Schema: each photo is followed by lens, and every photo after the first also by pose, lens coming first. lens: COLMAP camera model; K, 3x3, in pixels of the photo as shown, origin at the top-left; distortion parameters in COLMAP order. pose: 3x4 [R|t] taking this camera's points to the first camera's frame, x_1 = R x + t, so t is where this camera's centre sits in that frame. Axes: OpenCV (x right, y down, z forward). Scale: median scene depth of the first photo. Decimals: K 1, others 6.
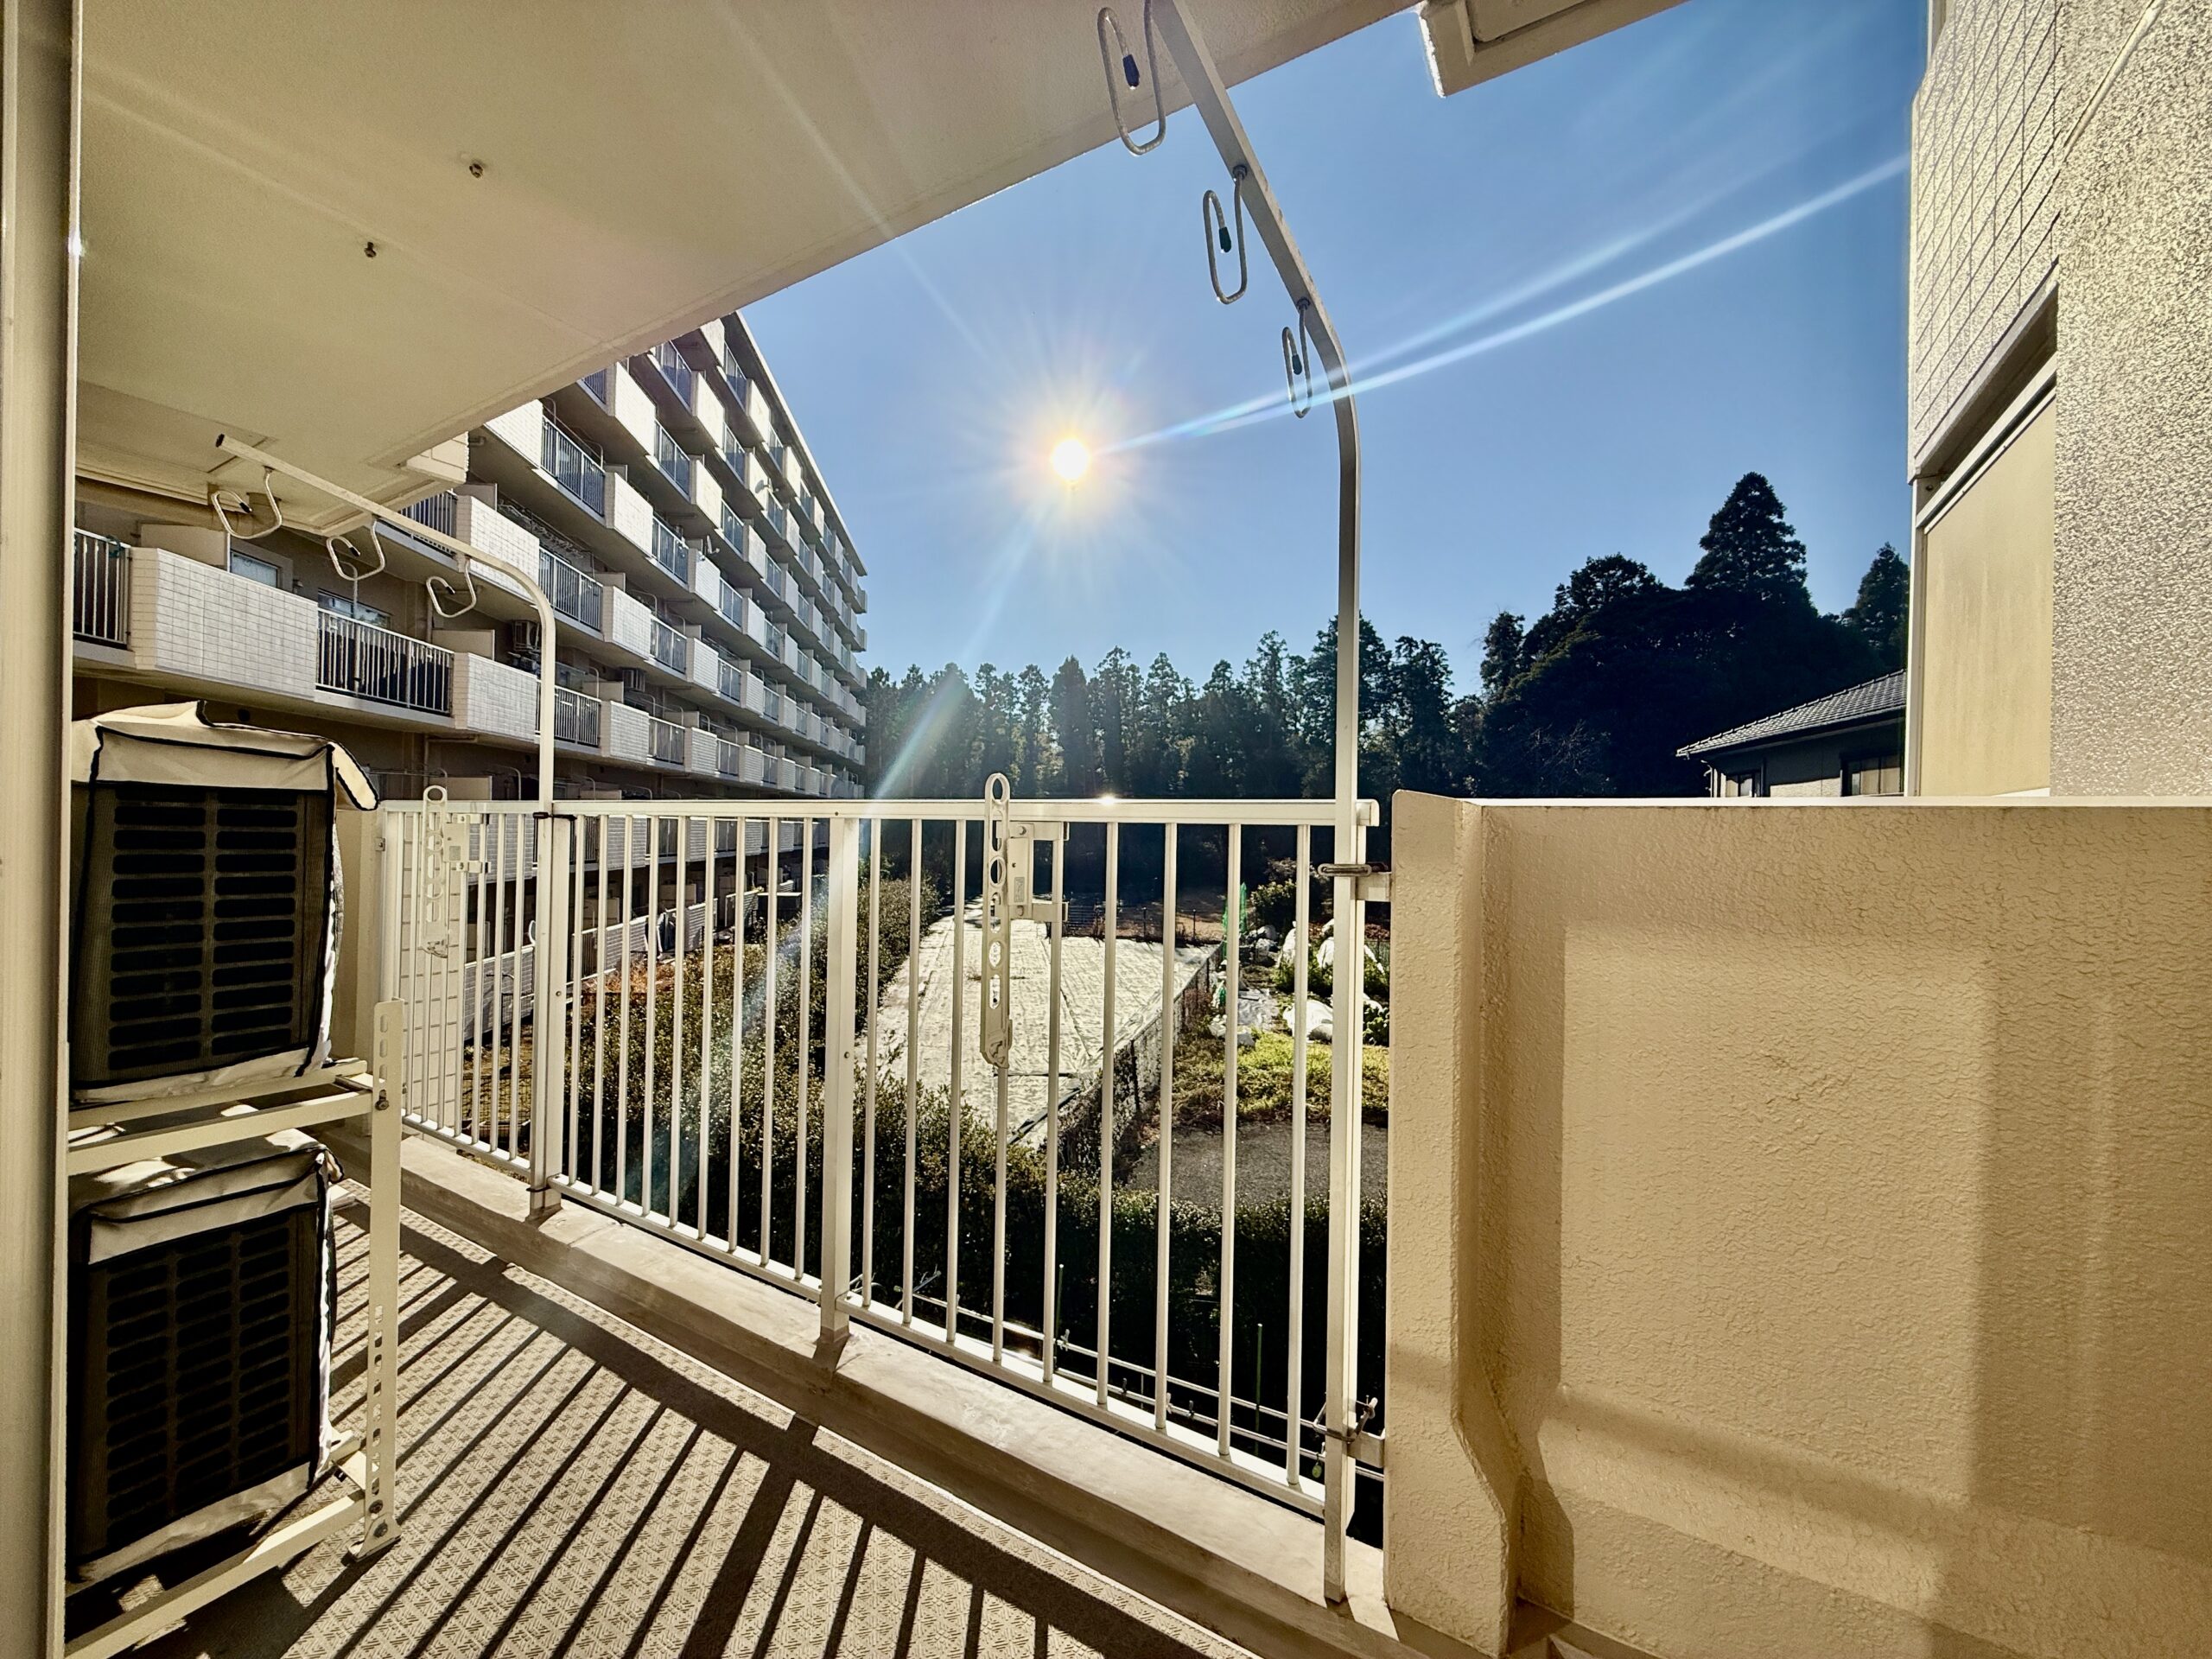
lens RADIAL K [[881.3, 0, 1105.7], [0, 881.3, 831.7], [0, 0, 1]] dist [-0.000254, 0.000346]
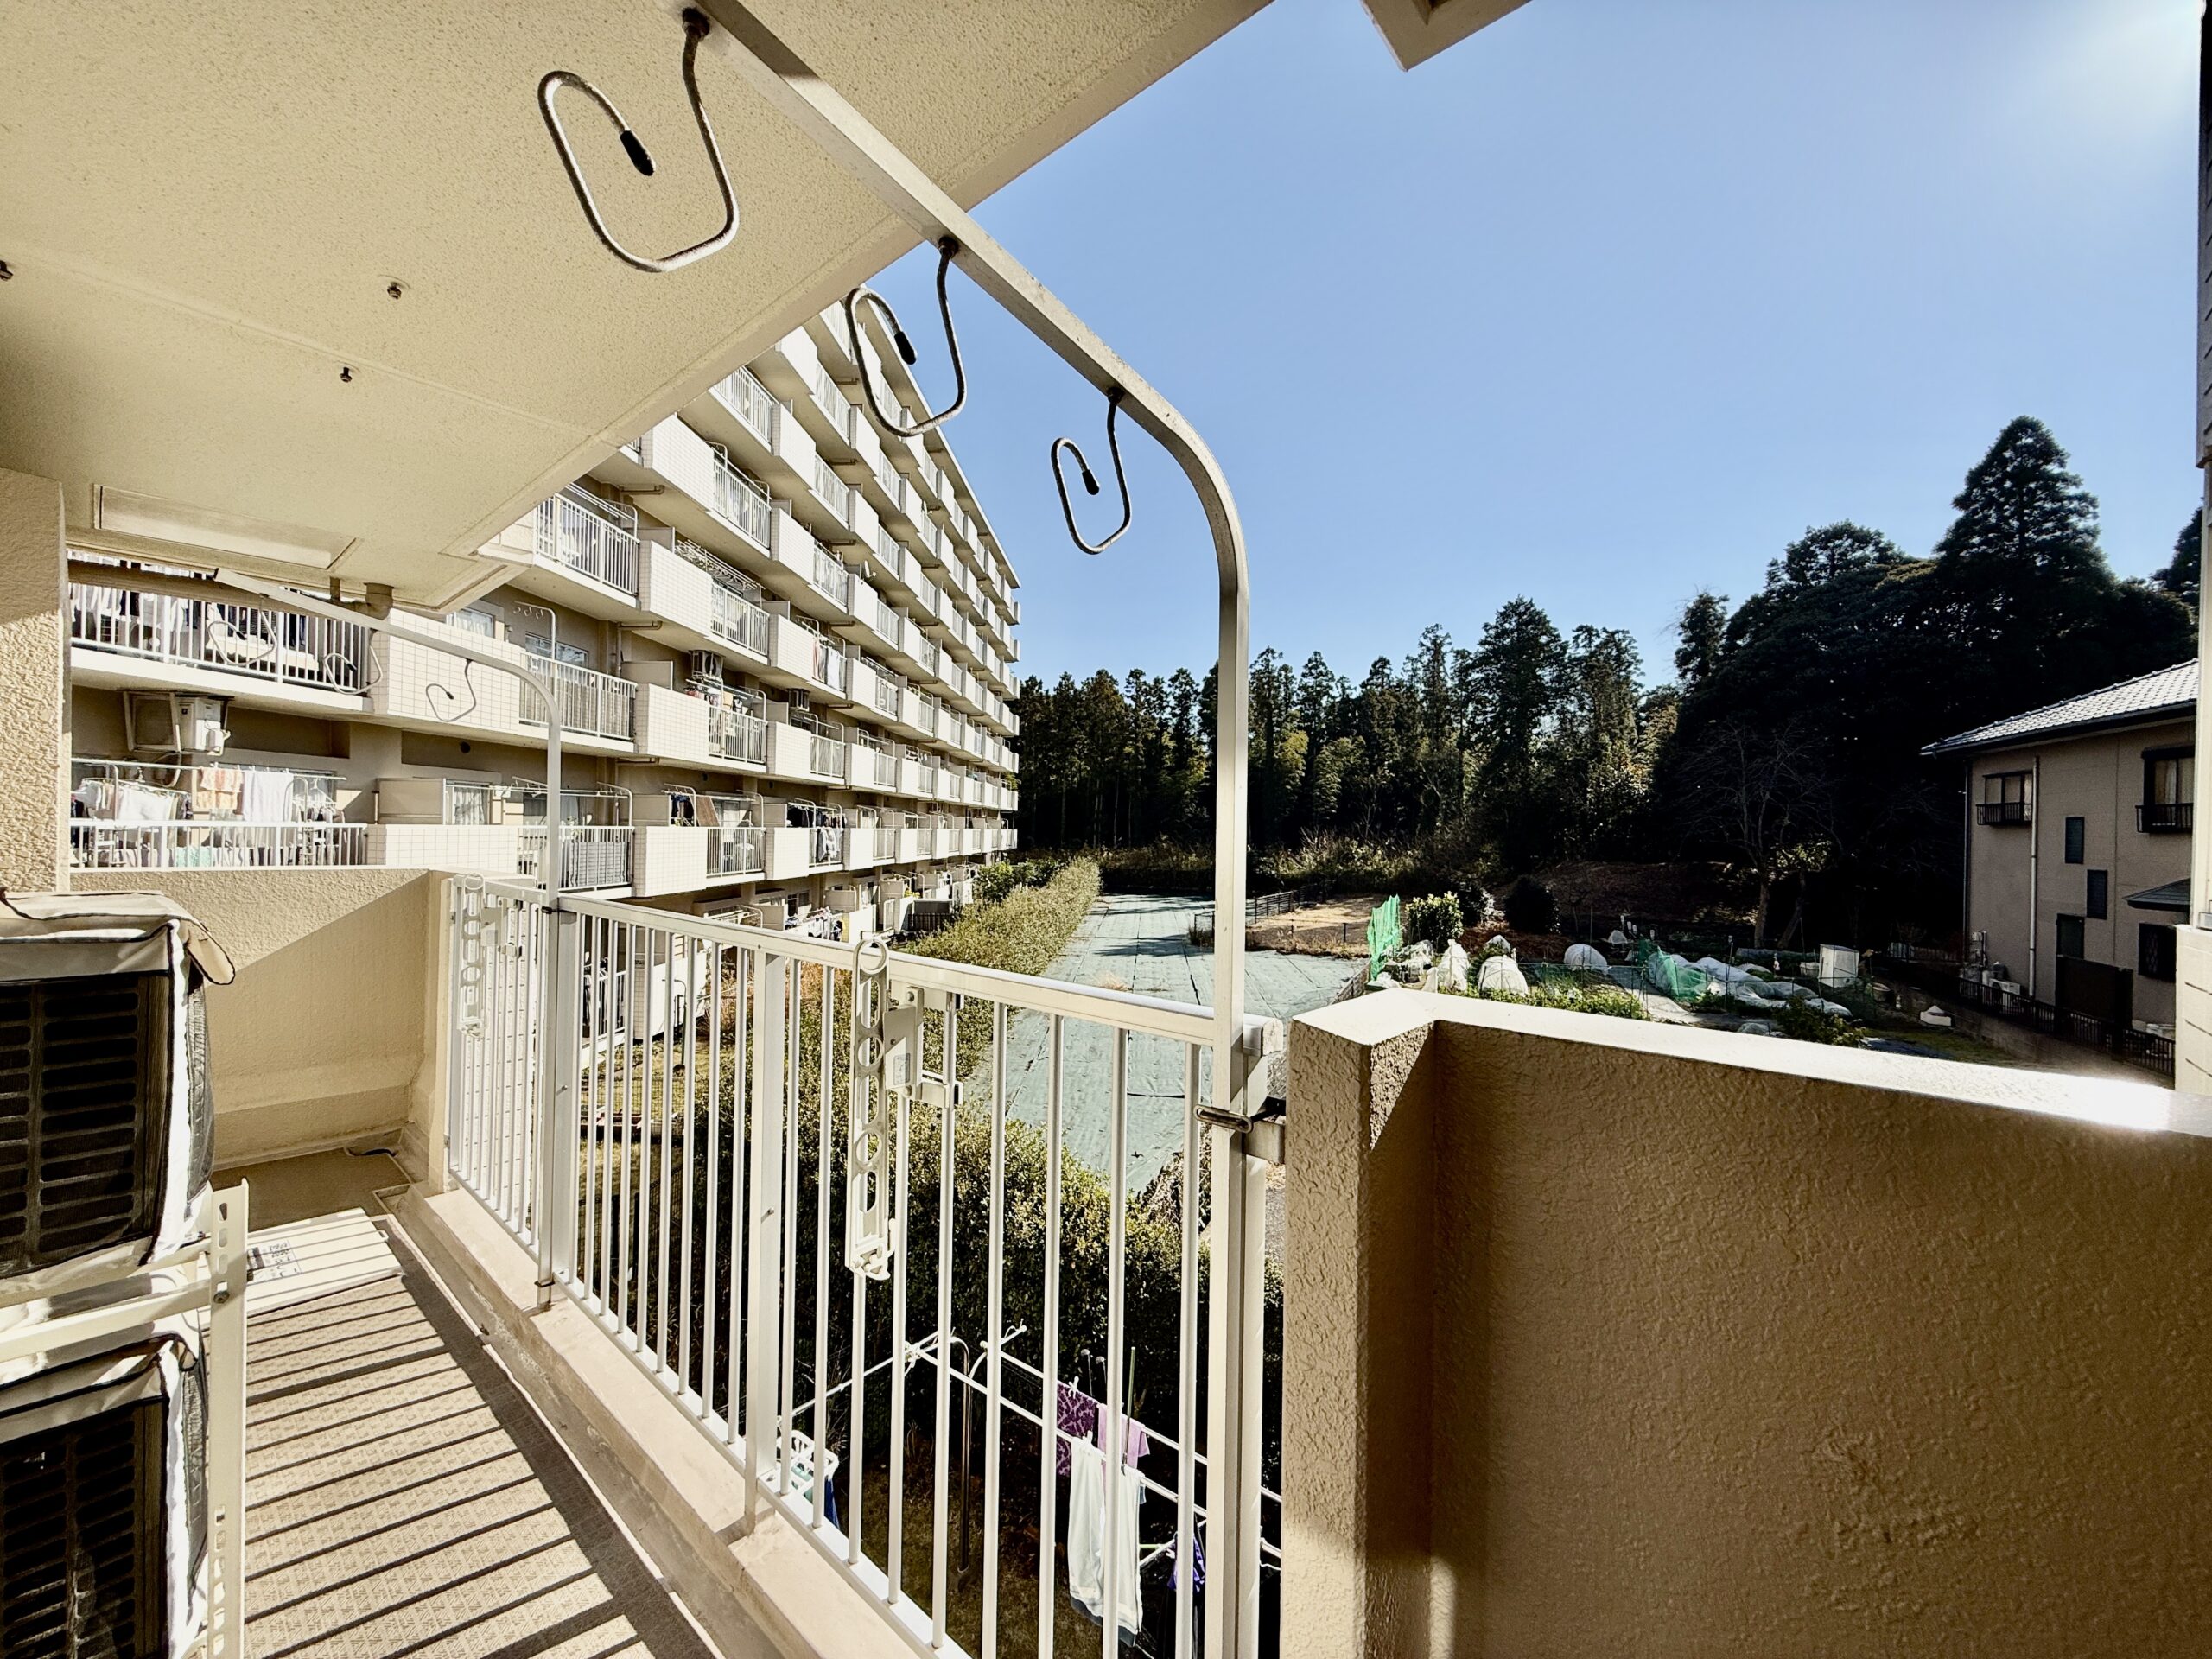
lens RADIAL K [[881.3, 0, 1104.8], [0, 881.3, 832.8], [0, 0, 1]] dist [-0.000254, 0.000346]
pose [[0.984558, -0.001161, -0.175056, 0.008078], [0.001109, 0.999999, -0.000396, -0.005346], [0.175056, 0.000195, 0.984558, 0.006275]]
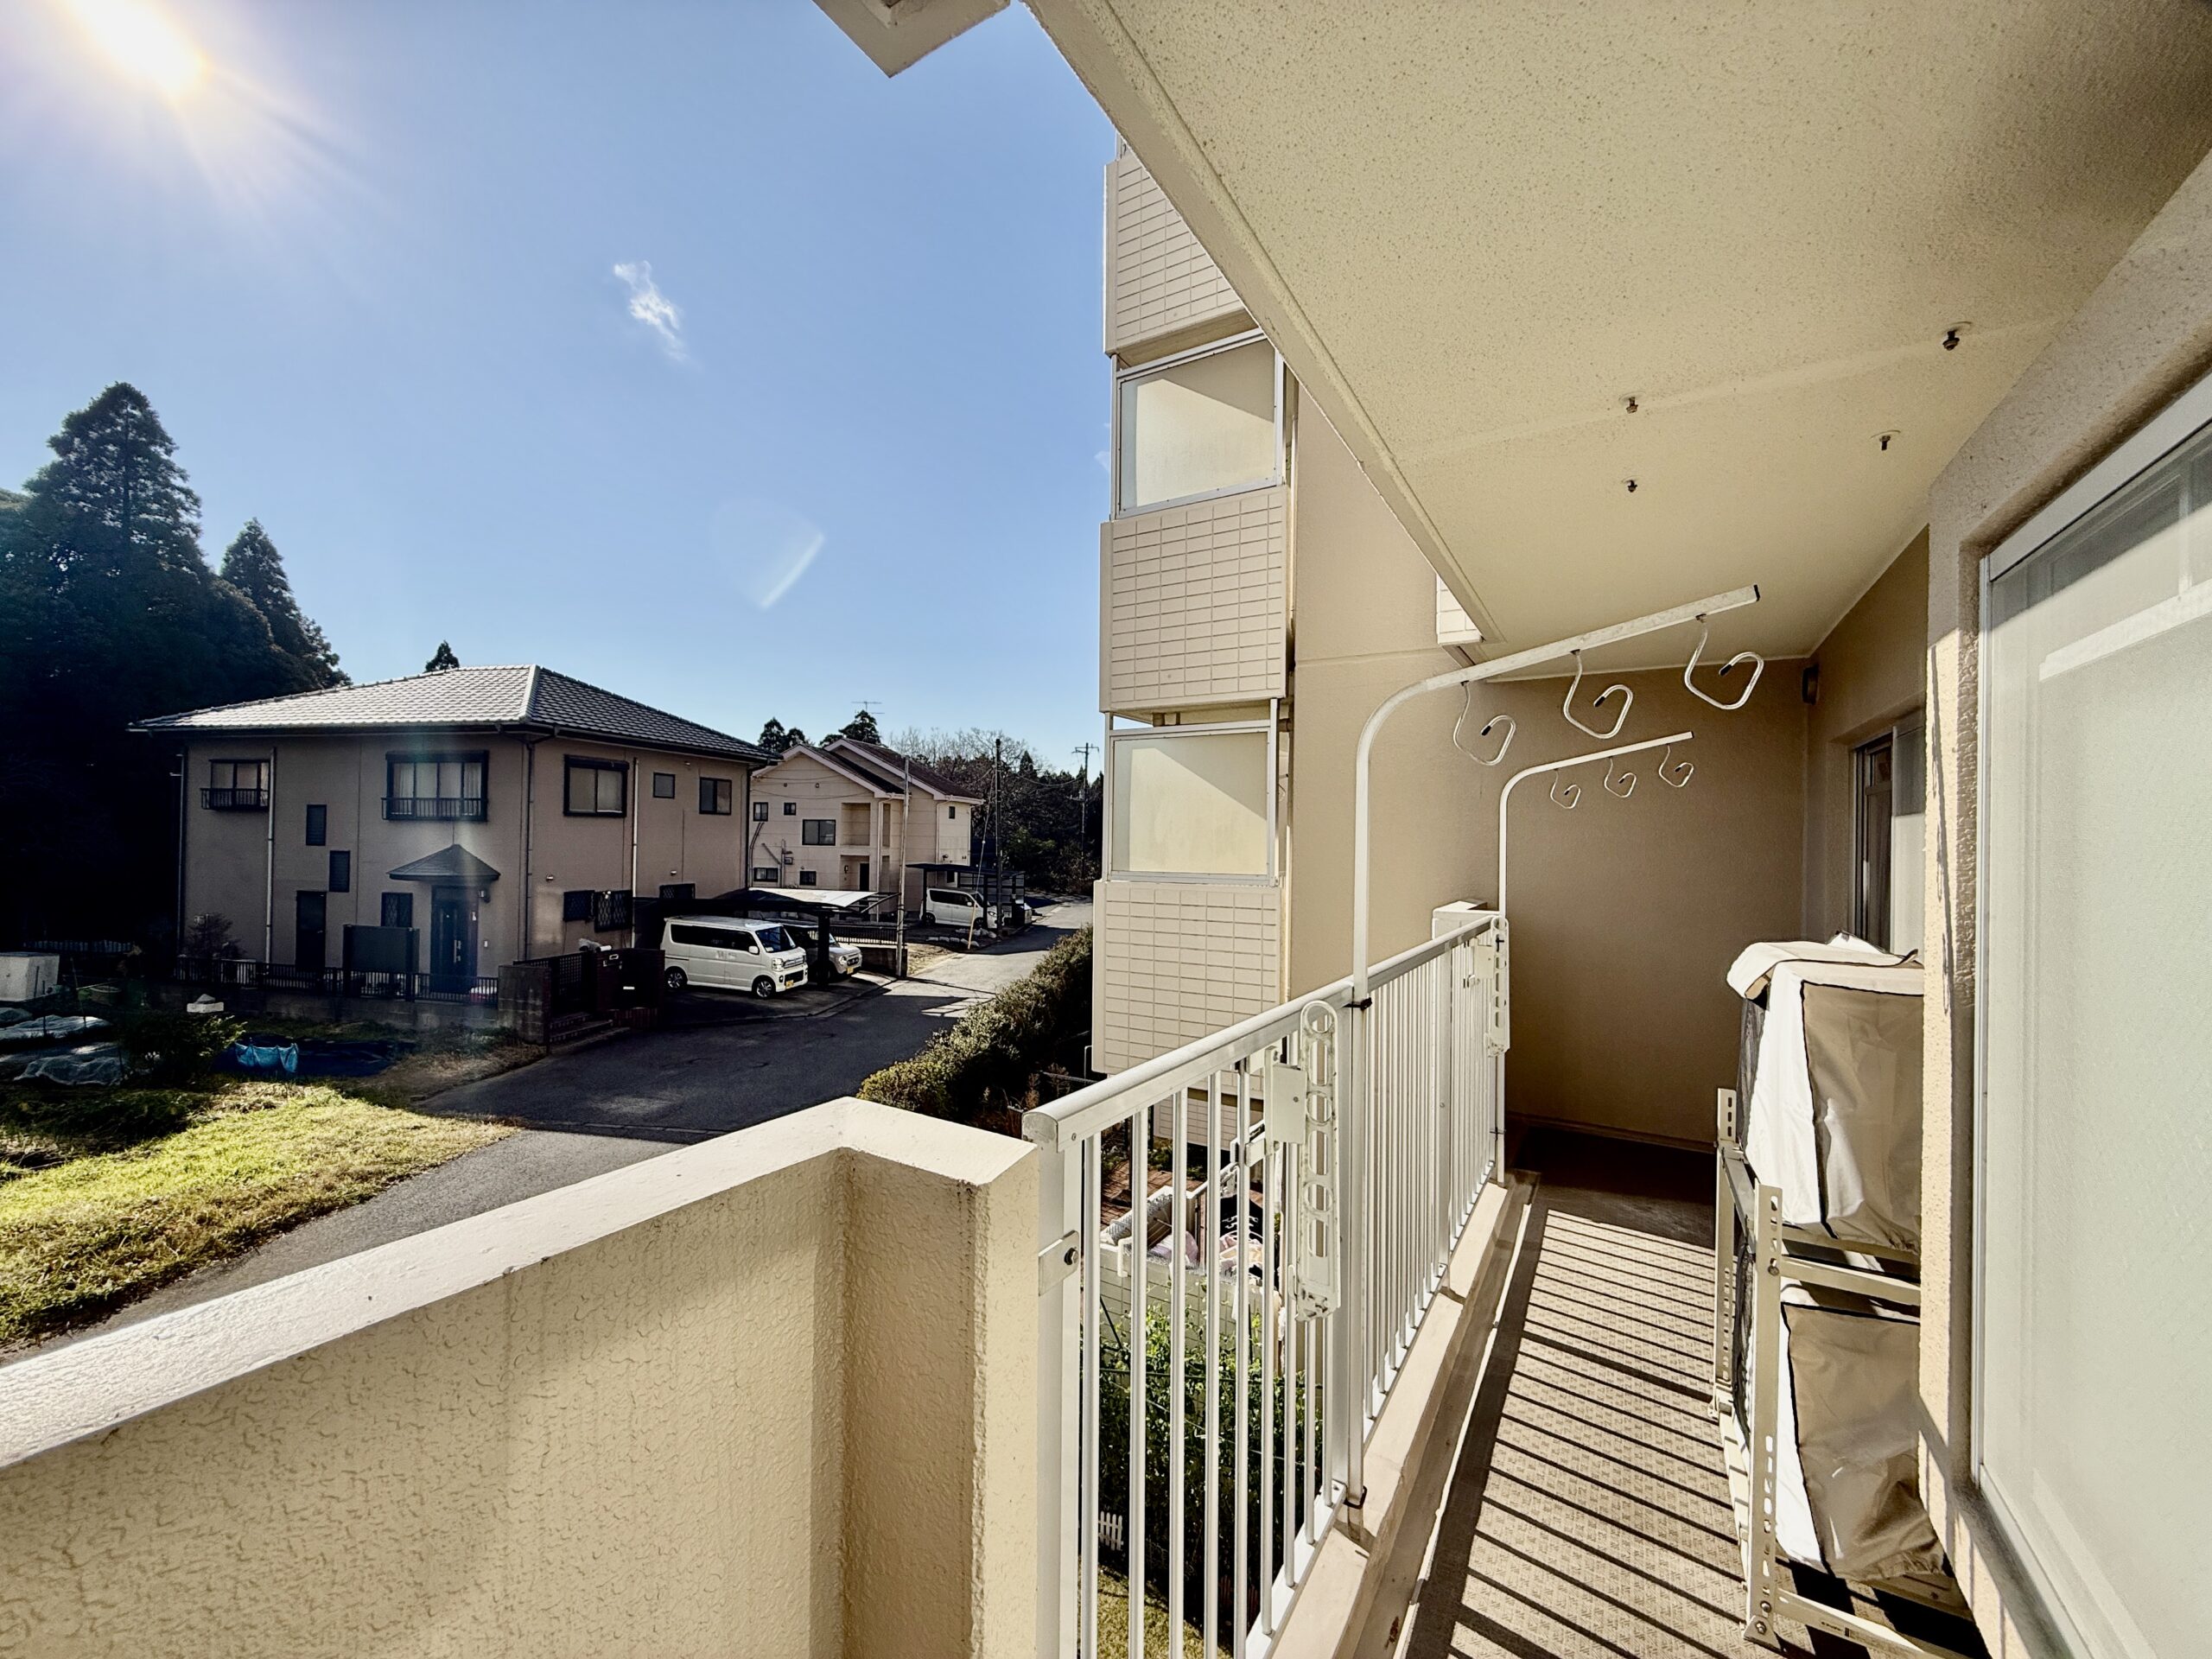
lens RADIAL K [[881.3, 0, 1098.2], [0, 881.3, 833.2], [0, 0, 1]] dist [-0.000254, 0.000346]
pose [[0.009484, -0.012167, 0.999881, -0.075190], [-0.014059, 0.999826, 0.012300, -0.008339], [-0.999856, -0.014174, 0.009312, 0.065232]]
